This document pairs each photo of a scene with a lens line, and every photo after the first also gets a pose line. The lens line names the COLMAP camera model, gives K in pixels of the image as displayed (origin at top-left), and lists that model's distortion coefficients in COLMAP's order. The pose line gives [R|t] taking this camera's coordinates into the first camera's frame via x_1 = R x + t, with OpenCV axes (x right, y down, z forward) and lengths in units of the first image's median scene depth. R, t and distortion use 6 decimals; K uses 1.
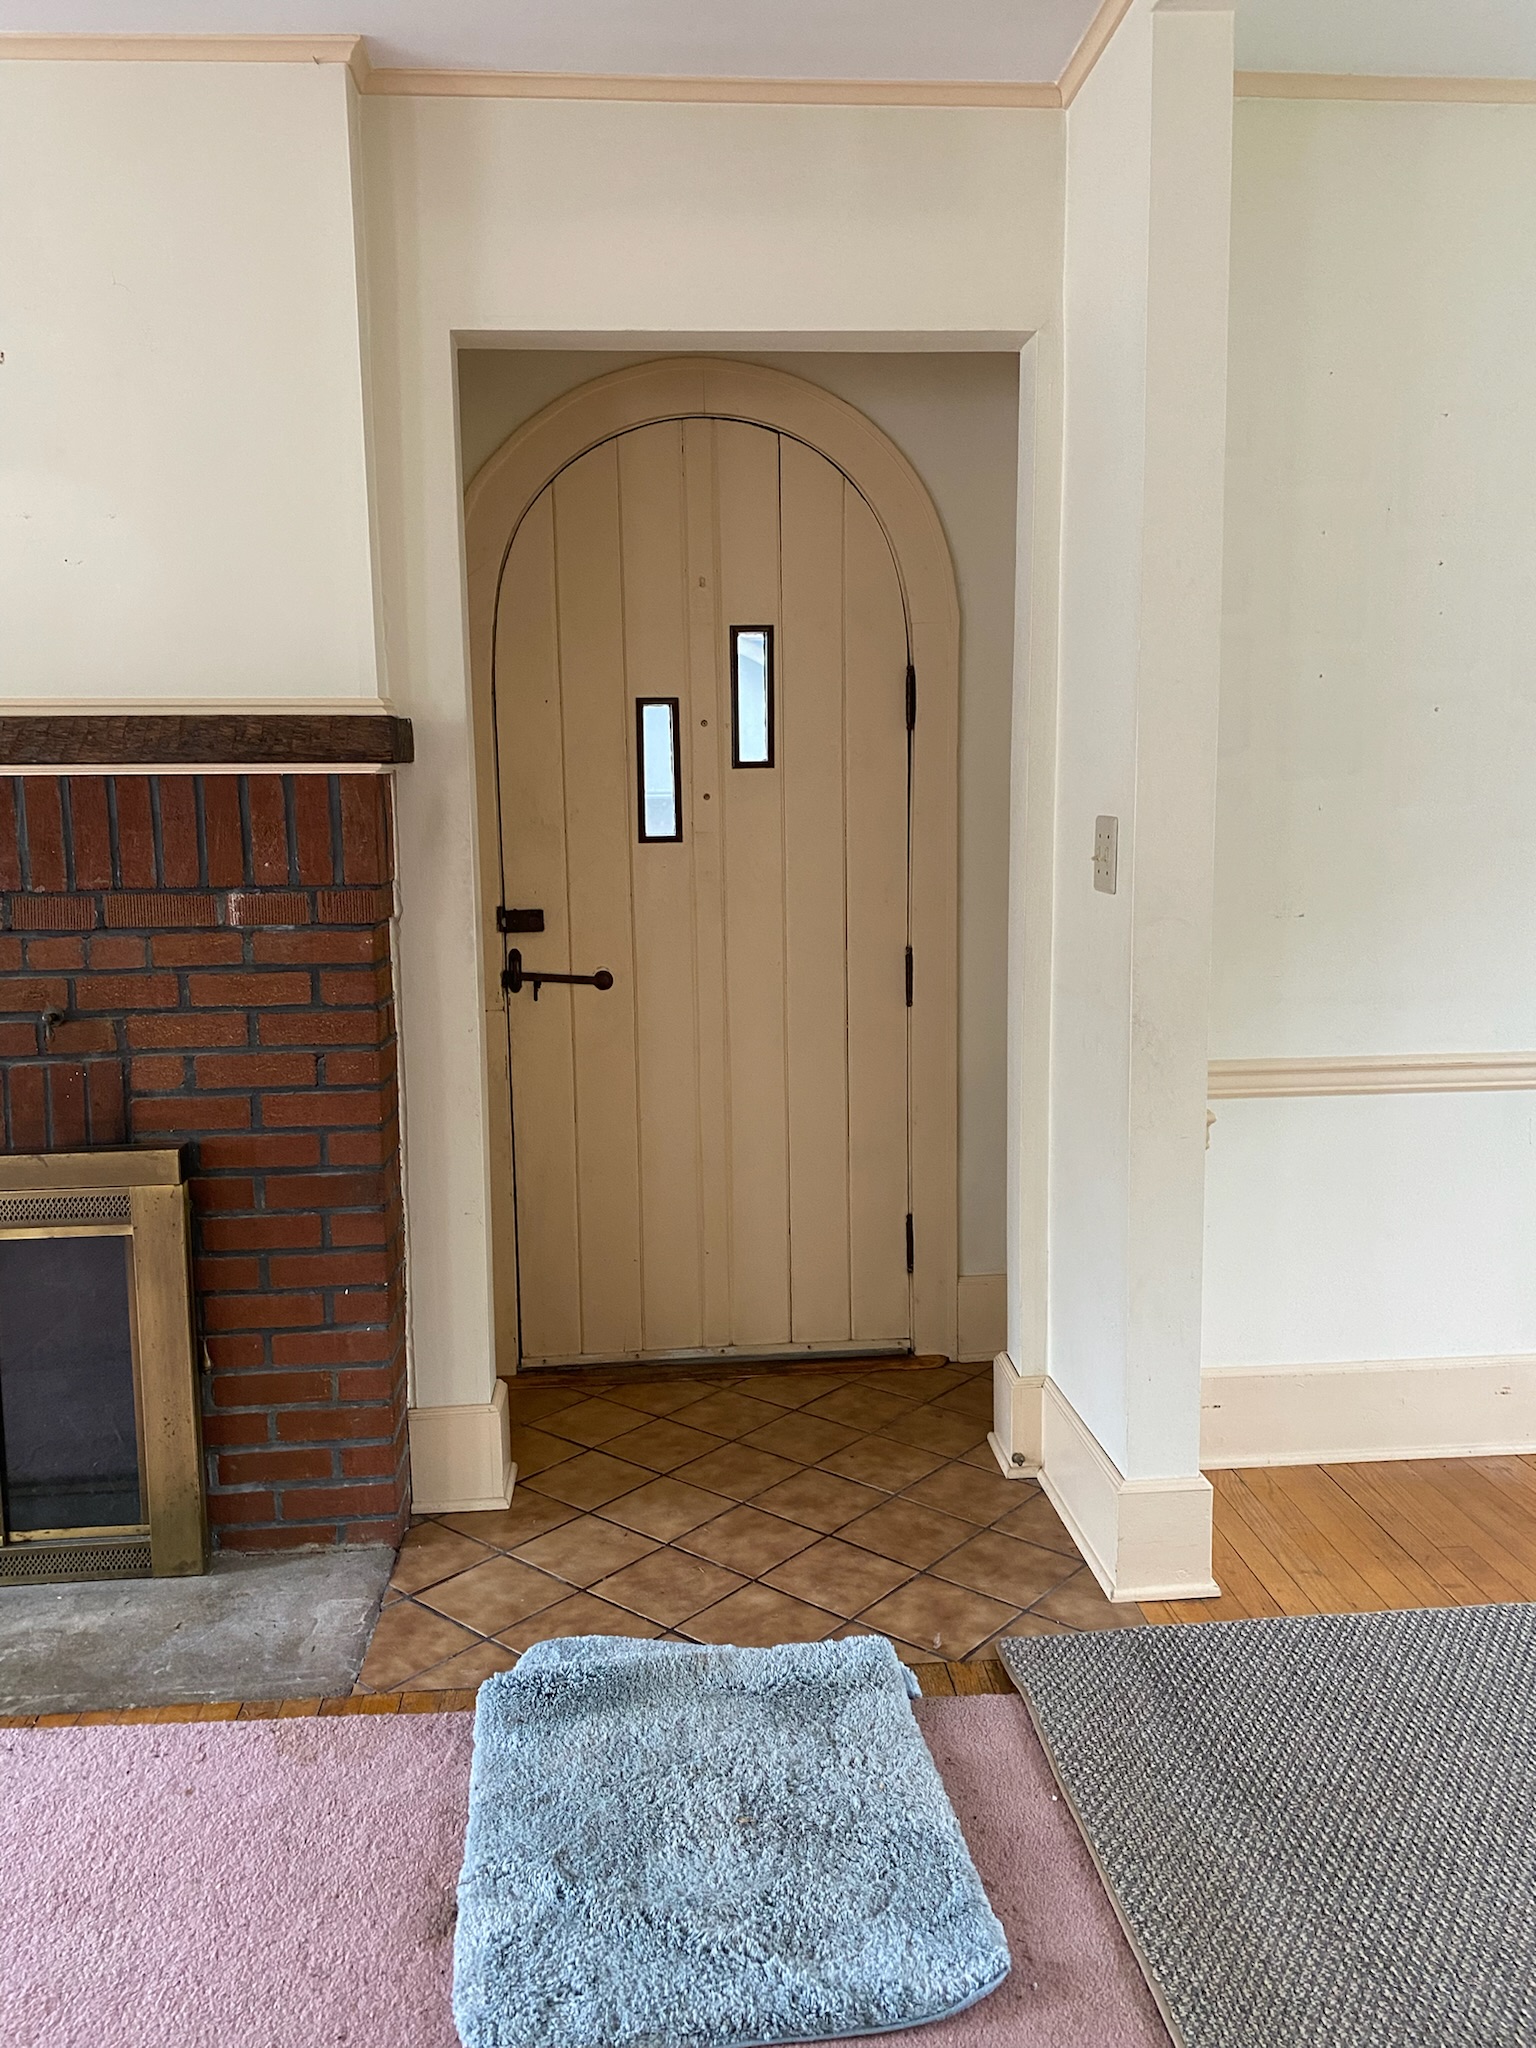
lens RADIAL K [[1556.4, 0, 764.9], [0, 1556.4, 1010.0], [0, 0, 1]] dist [0.012011, 0.002870]
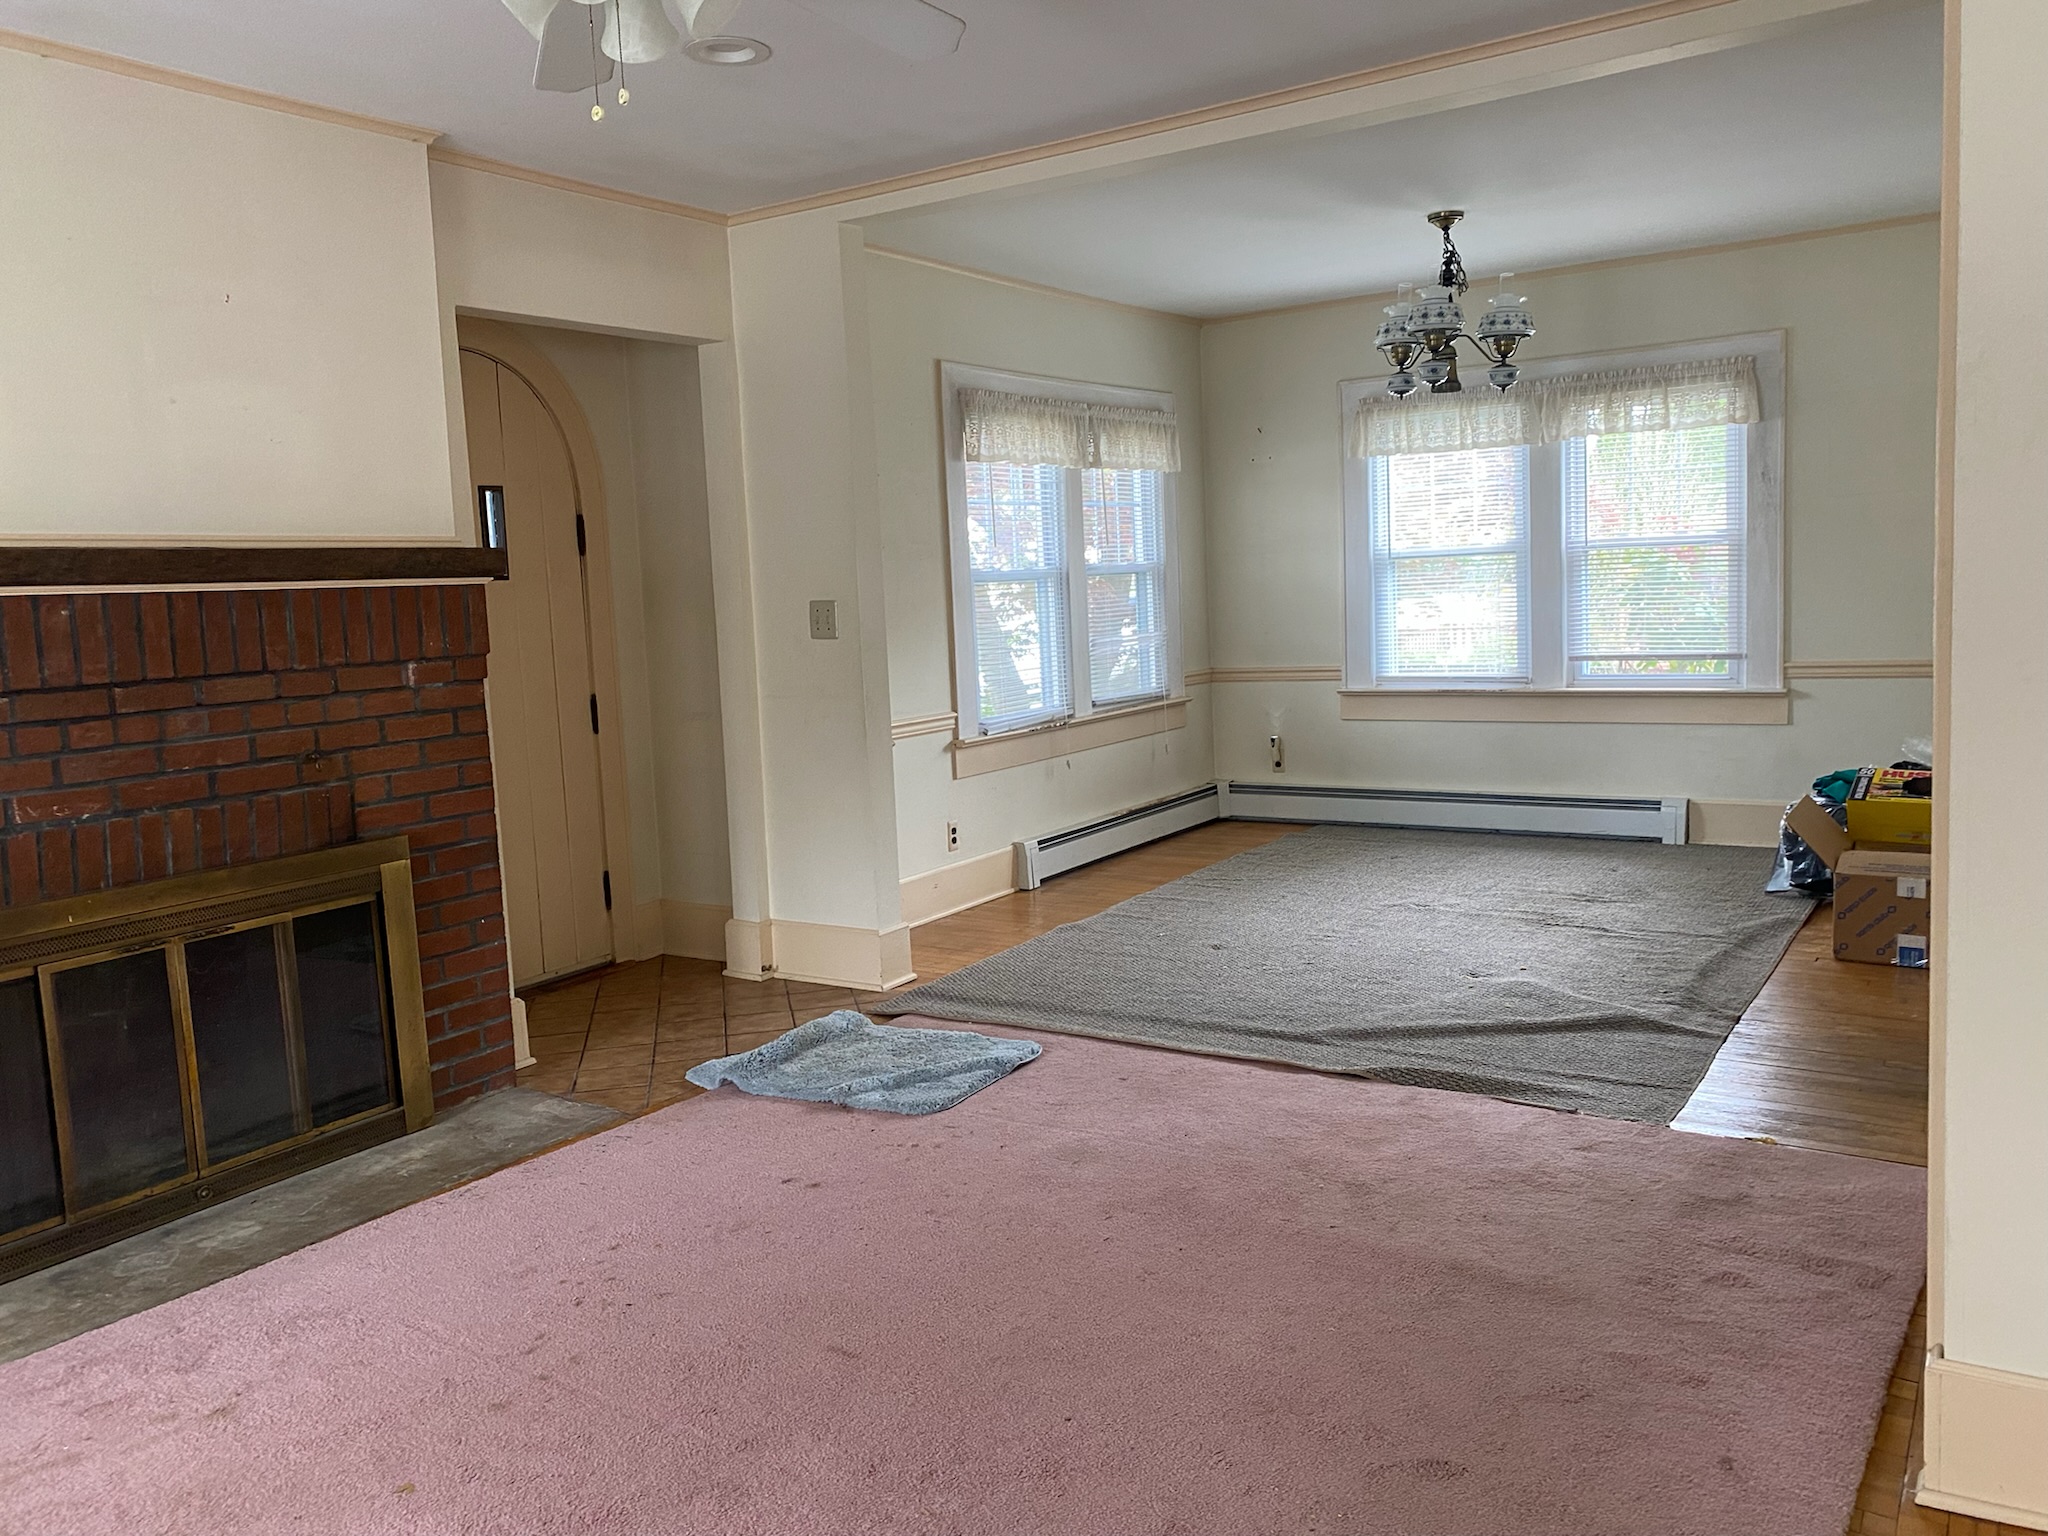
lens RADIAL K [[1556.4, 0, 1028.6], [0, 1556.4, 765.3], [0, 0, 1]] dist [0.012011, 0.002870]
pose [[0.619408, -0.110026, 0.777321, -1.147539], [0.144398, 0.989205, 0.024953, 0.071142], [-0.771675, 0.096788, 0.628609, -0.403834]]
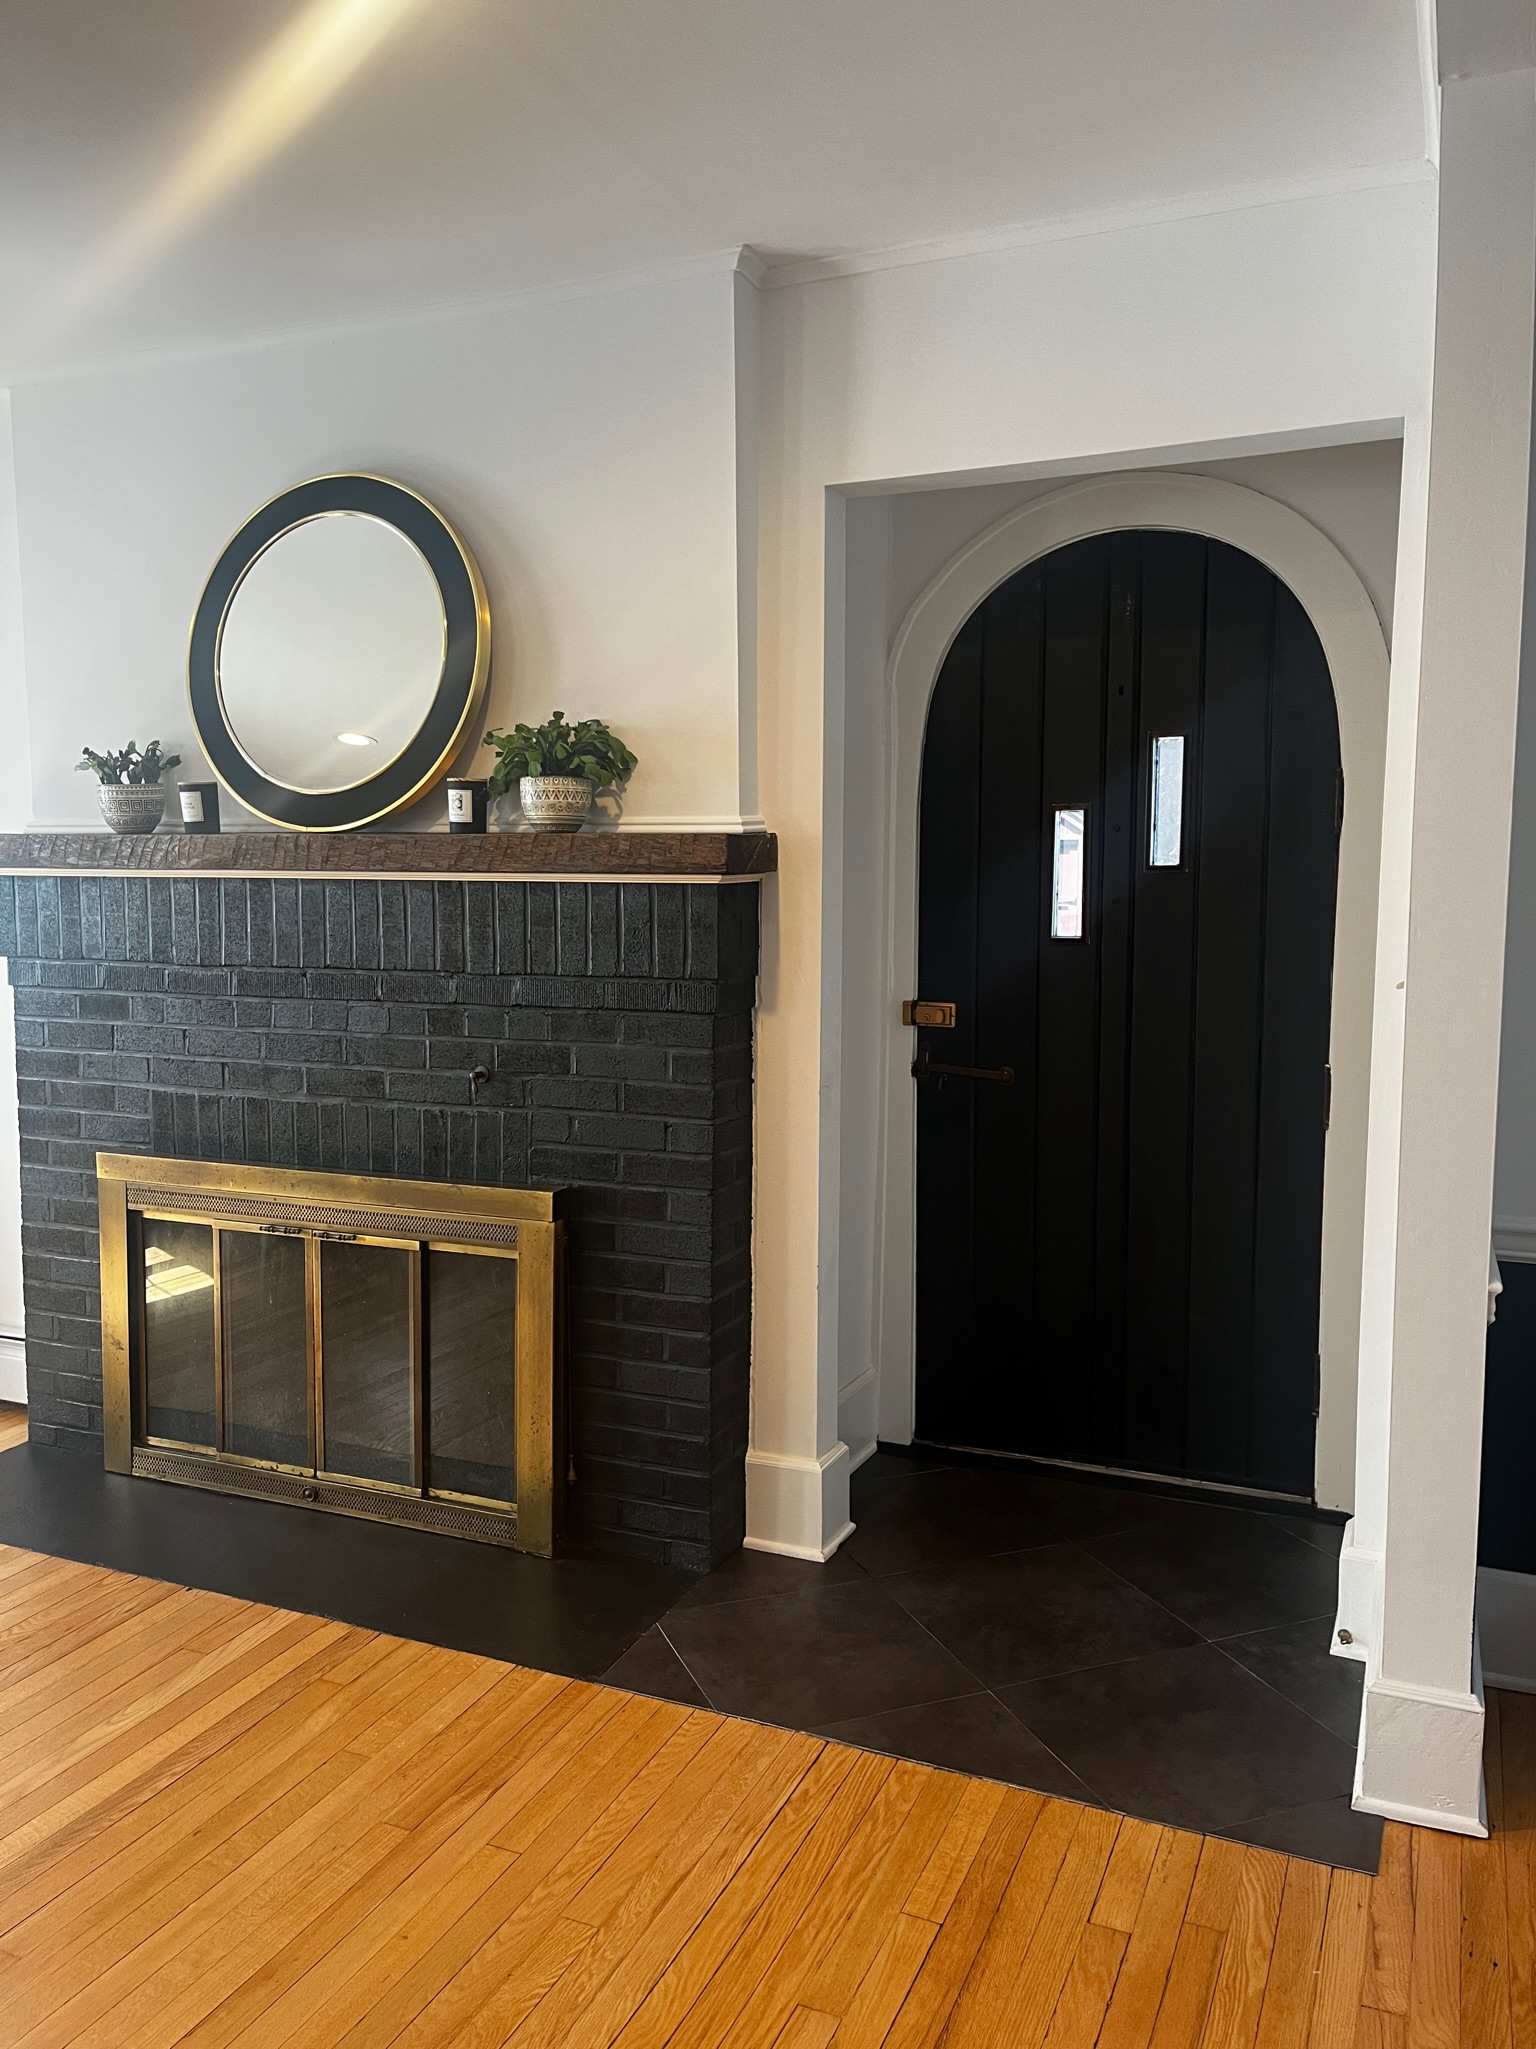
lens RADIAL K [[1548.1, 0, 770.8], [0, 1548.1, 1033.0], [0, 0, 1]] dist [0.004823, 0.000098]
pose [[0.878743, 0.055807, -0.474022, 0.324605], [-0.082023, 0.996023, -0.034791, -0.004999], [0.470195, 0.069453, 0.879825, 0.021822]]
